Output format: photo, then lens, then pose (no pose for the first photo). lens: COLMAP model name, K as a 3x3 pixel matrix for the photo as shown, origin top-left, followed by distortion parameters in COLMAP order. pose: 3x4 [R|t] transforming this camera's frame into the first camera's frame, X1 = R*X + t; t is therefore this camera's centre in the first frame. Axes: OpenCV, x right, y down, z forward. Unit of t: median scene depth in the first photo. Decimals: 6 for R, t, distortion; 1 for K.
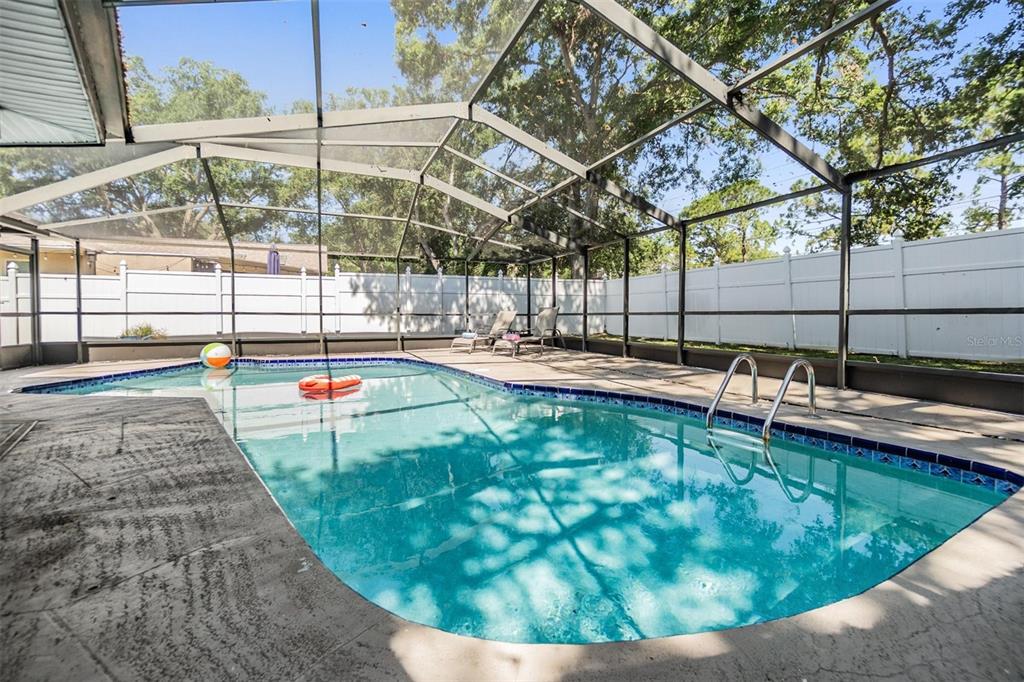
lens RADIAL K [[447.0, 0, 508.8], [0, 447.0, 330.4], [0, 0, 1]] dist [-0.002001, -0.000281]
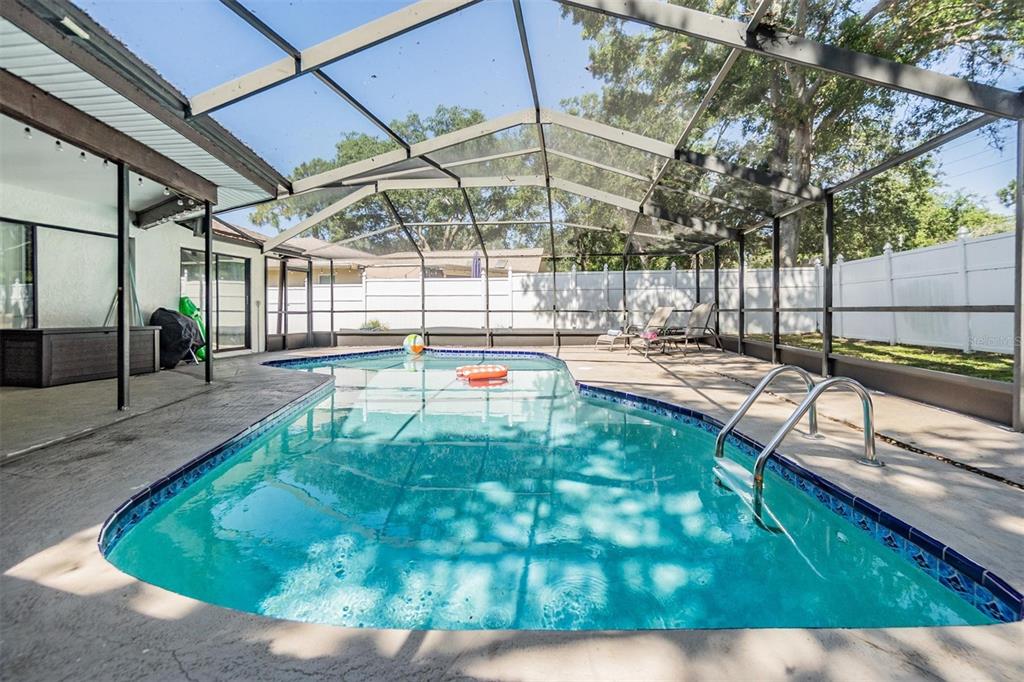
lens RADIAL K [[437.5, 0, 513.0], [0, 437.5, 329.7], [0, 0, 1]] dist [-0.000885, -0.000071]
pose [[0.878015, 0.017206, -0.478323, 0.180970], [-0.014006, 0.999849, 0.010258, -0.002848], [0.478427, -0.002307, 0.878124, 0.052272]]
